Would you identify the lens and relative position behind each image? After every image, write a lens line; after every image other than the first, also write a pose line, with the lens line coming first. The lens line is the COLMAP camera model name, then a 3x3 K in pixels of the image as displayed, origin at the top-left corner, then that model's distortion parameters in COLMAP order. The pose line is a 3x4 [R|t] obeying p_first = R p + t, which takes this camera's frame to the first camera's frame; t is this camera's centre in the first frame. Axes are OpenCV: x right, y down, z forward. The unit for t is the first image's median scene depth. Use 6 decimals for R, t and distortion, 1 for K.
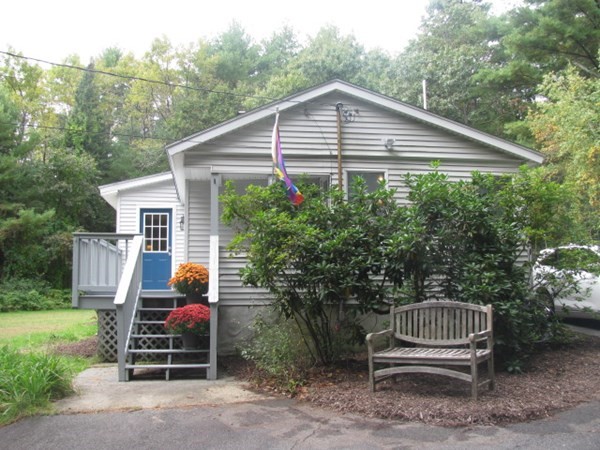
lens RADIAL K [[615.7, 0, 301.2], [0, 615.7, 211.5], [0, 0, 1]] dist [-0.220539, 0.271844]
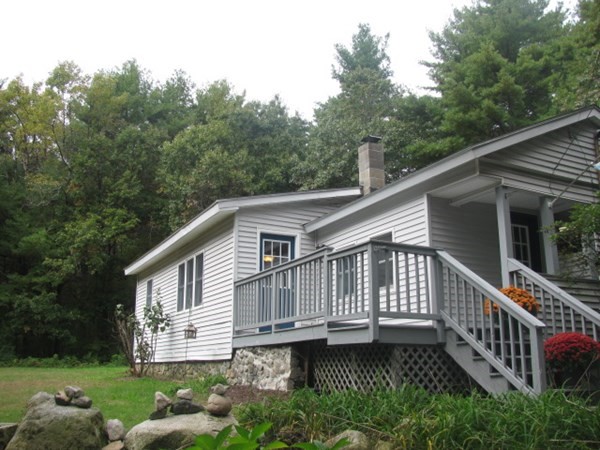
lens RADIAL K [[618.9, 0, 290.4], [0, 618.9, 224.7], [0, 0, 1]] dist [-0.218545, 0.255631]
pose [[0.948511, 0.092505, 0.302937, -0.477933], [-0.061629, 0.992023, -0.109962, 0.073008], [-0.310692, 0.085631, 0.946646, 0.194285]]
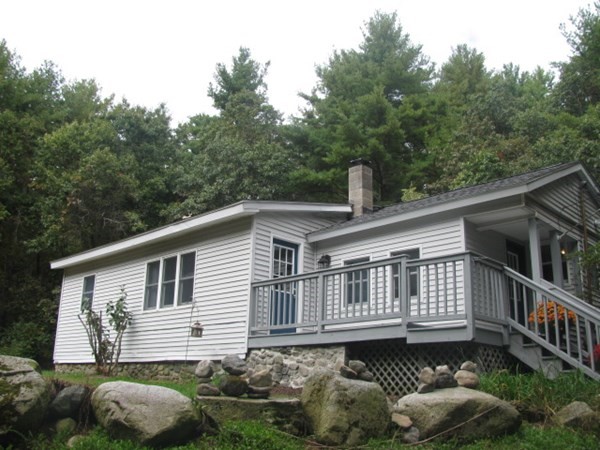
lens RADIAL K [[618.9, 0, 290.4], [0, 618.9, 224.7], [0, 0, 1]] dist [-0.218545, 0.255631]
pose [[0.797522, 0.203389, 0.567971, -0.730626], [-0.124544, 0.976683, -0.174868, 0.123649], [-0.590294, 0.068724, 0.804257, 0.294028]]
